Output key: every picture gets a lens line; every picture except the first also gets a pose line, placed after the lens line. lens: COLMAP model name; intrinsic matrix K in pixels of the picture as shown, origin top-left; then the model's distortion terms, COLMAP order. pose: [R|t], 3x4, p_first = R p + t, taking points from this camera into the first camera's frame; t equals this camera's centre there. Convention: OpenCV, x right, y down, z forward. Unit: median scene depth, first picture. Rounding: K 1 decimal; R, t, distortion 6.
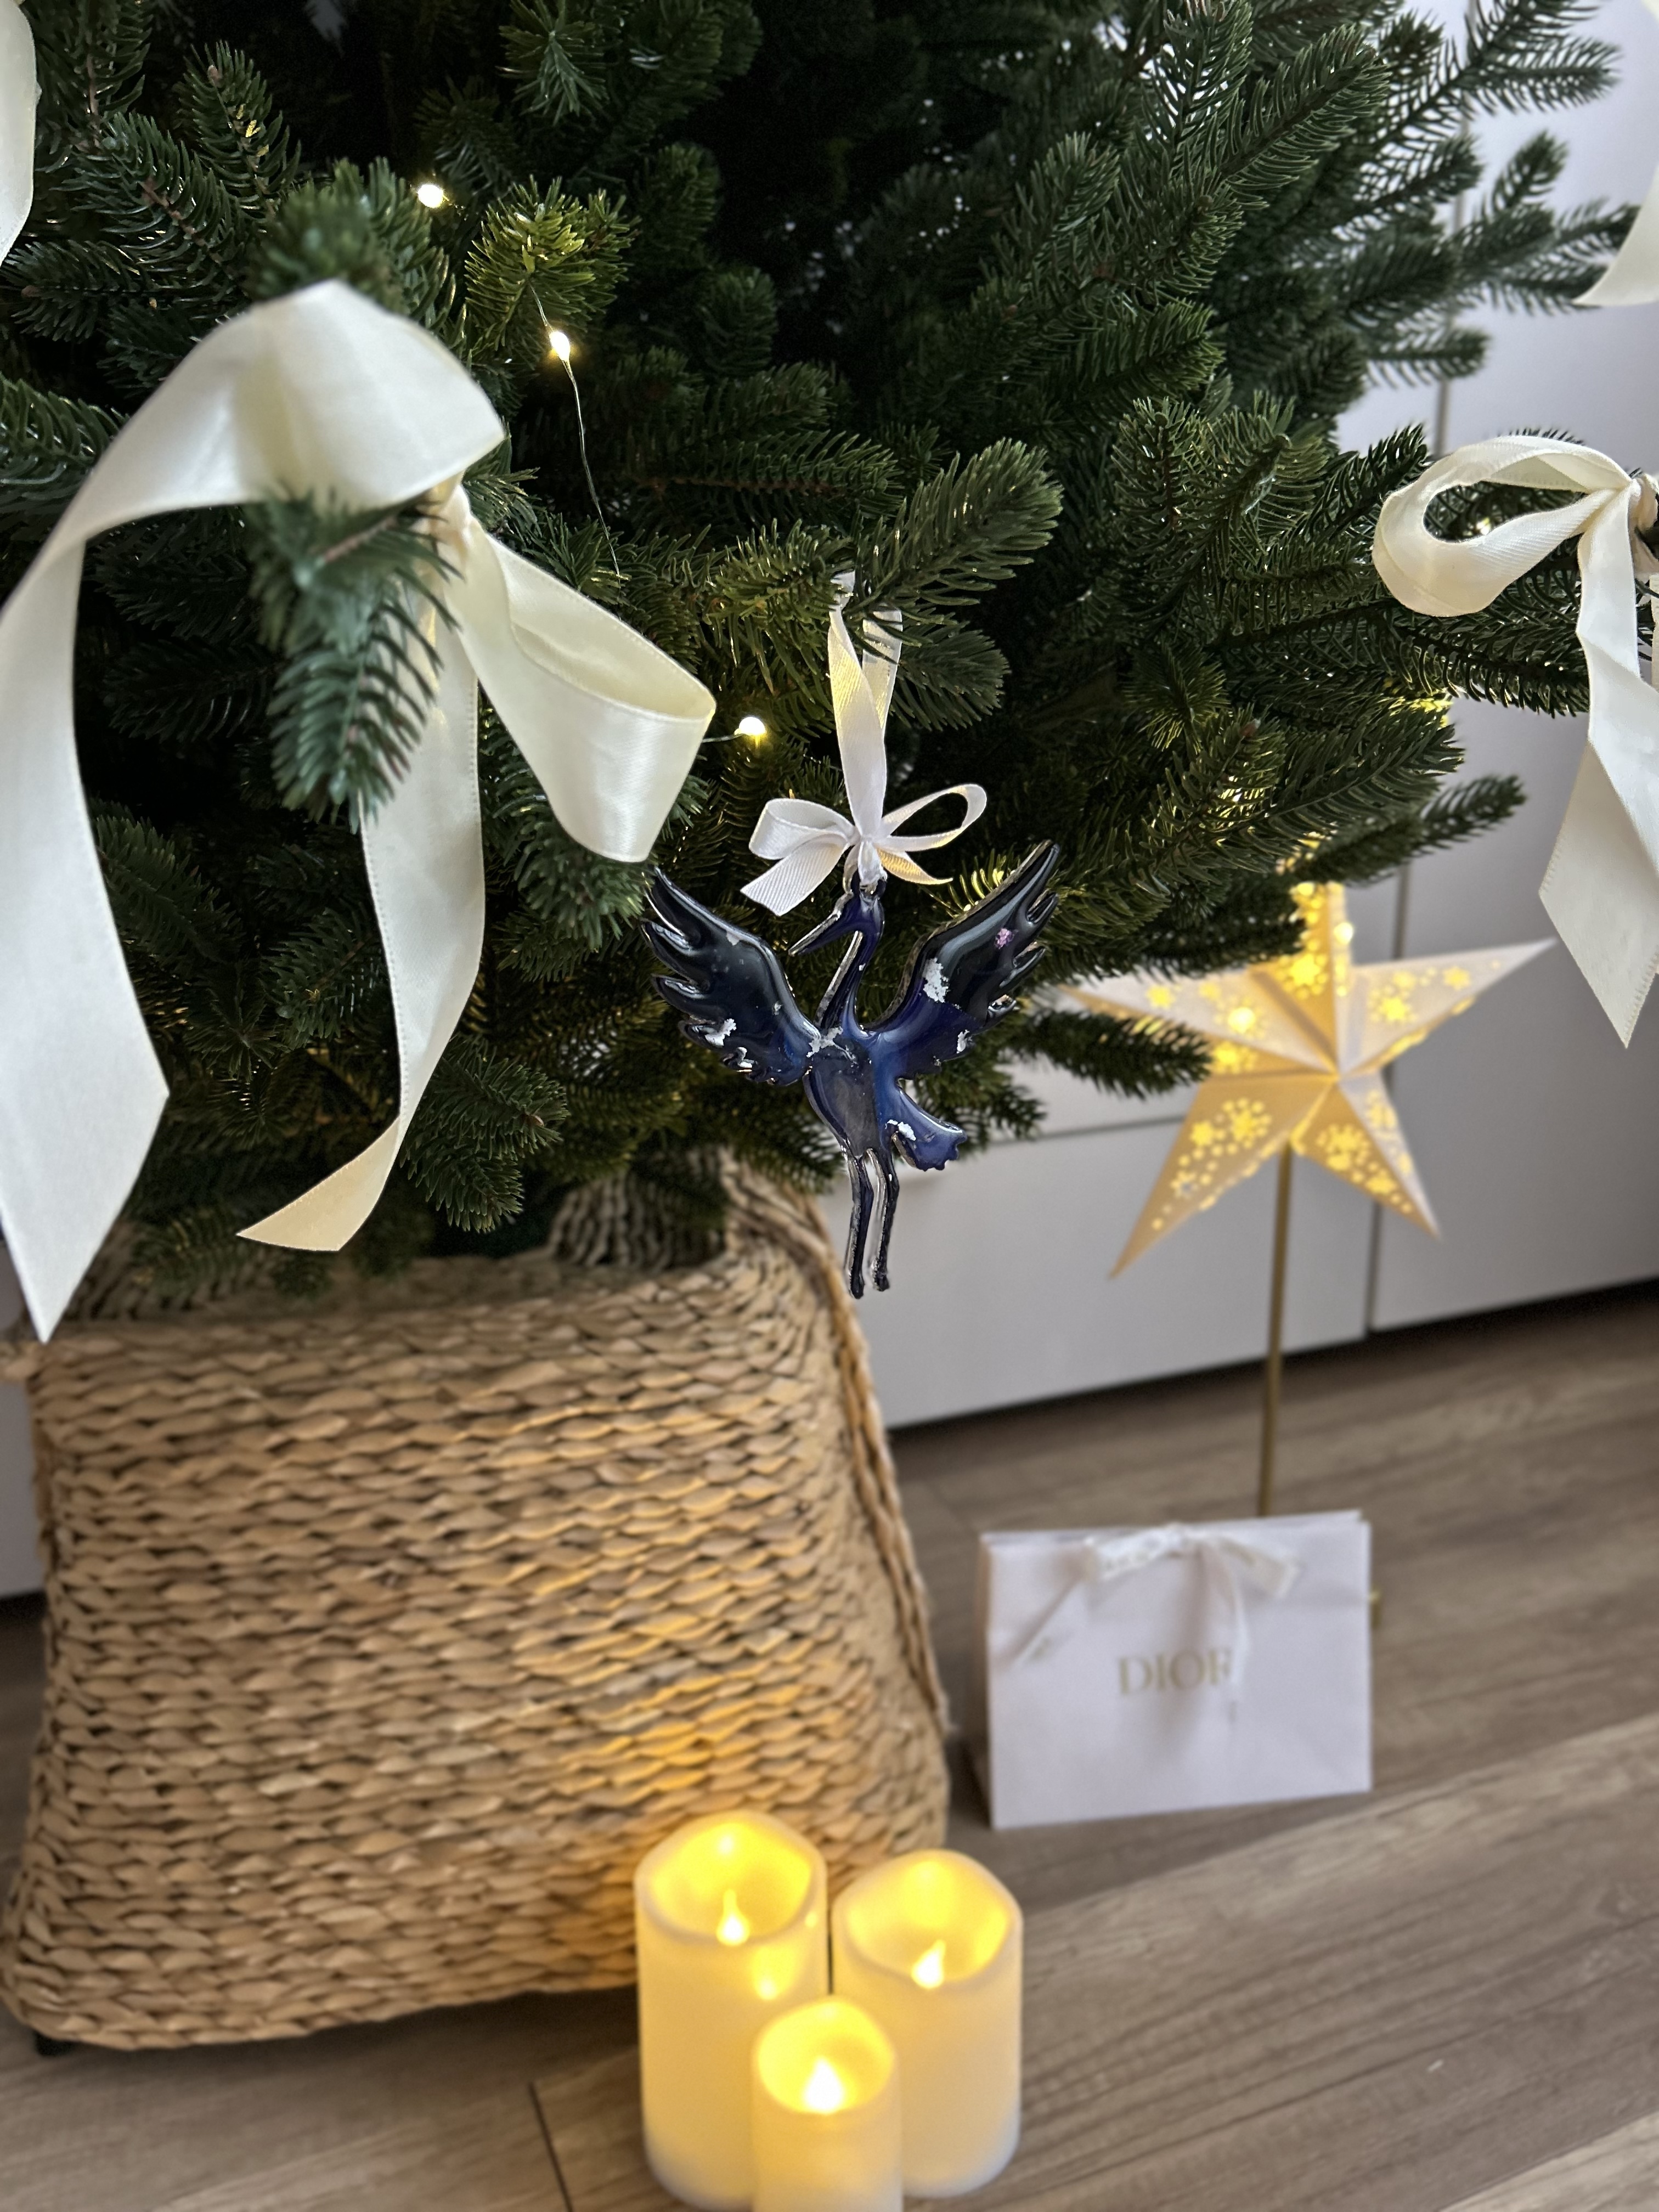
lens RADIAL K [[1698.9, 0, 829.5], [0, 1698.9, 1106.0], [0, 0, 1]] dist [0.081929, -0.140025]
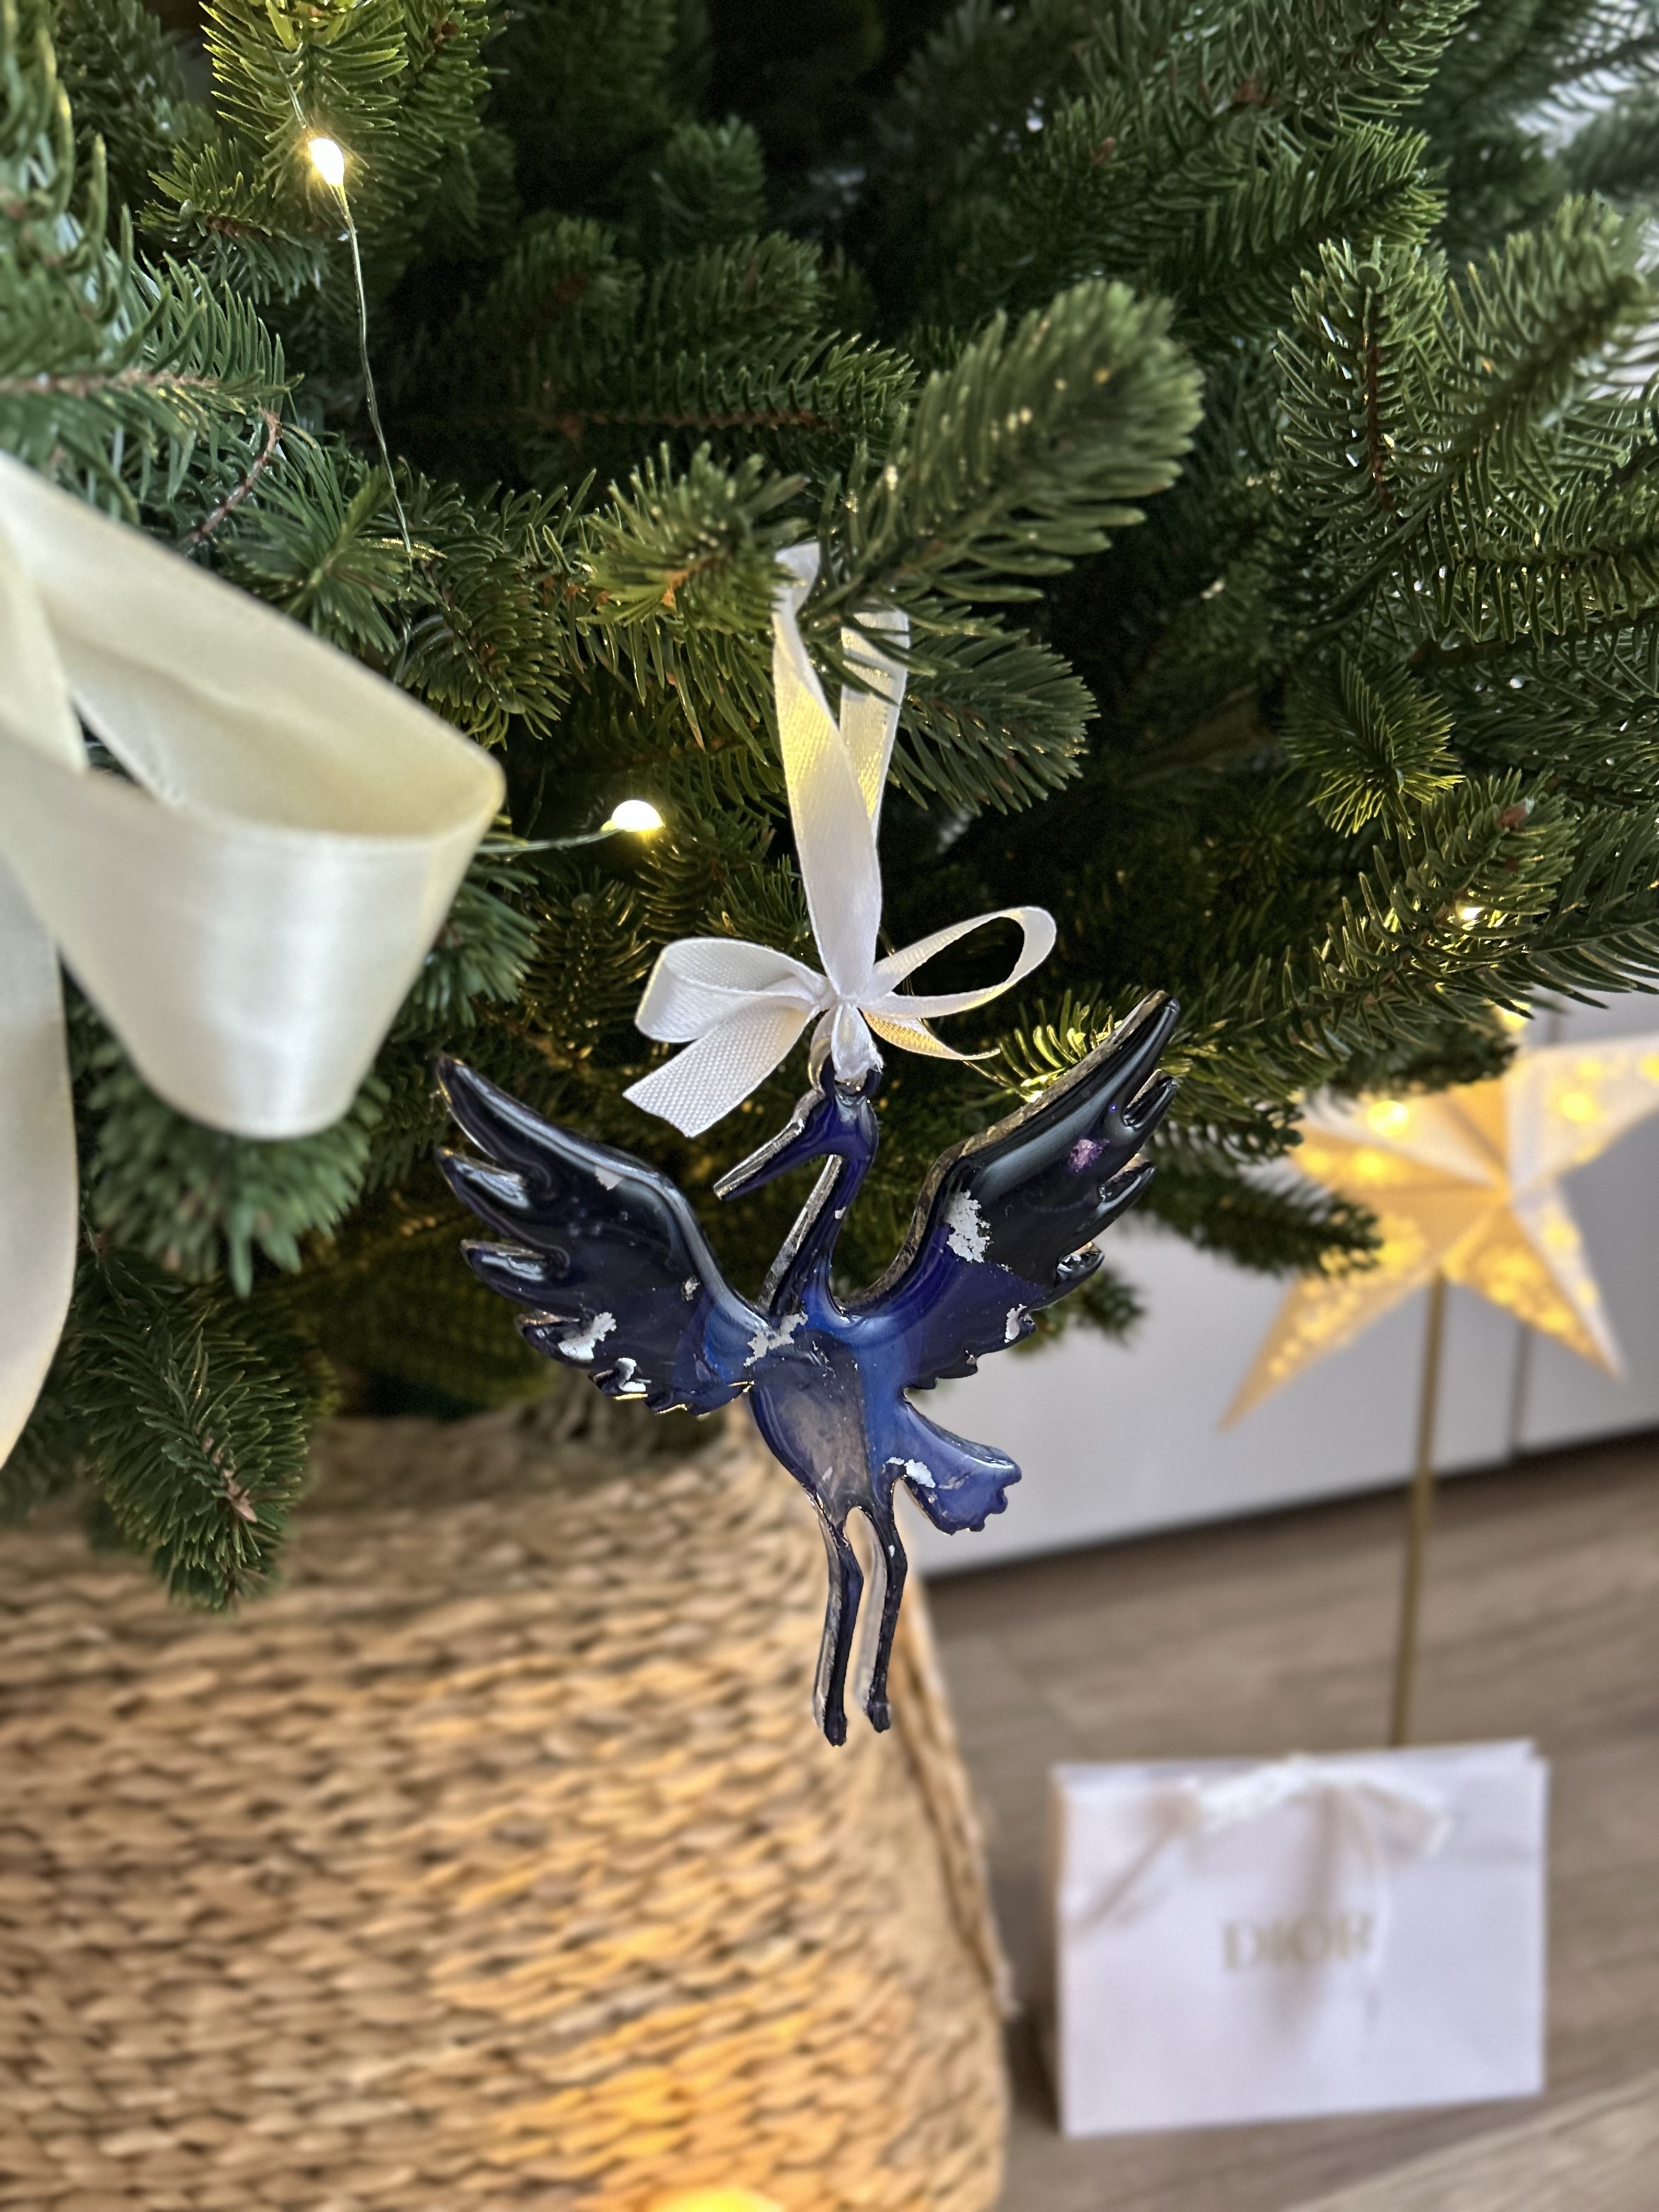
lens RADIAL K [[1737.1, 0, 829.5], [0, 1737.1, 1106.0], [0, 0, 1]] dist [0.011090, -0.002560]
pose [[0.998783, 0.011514, -0.047955, 0.025448], [-0.011814, 0.999912, -0.005974, -0.067101], [0.047882, 0.006533, 0.998832, 0.233663]]
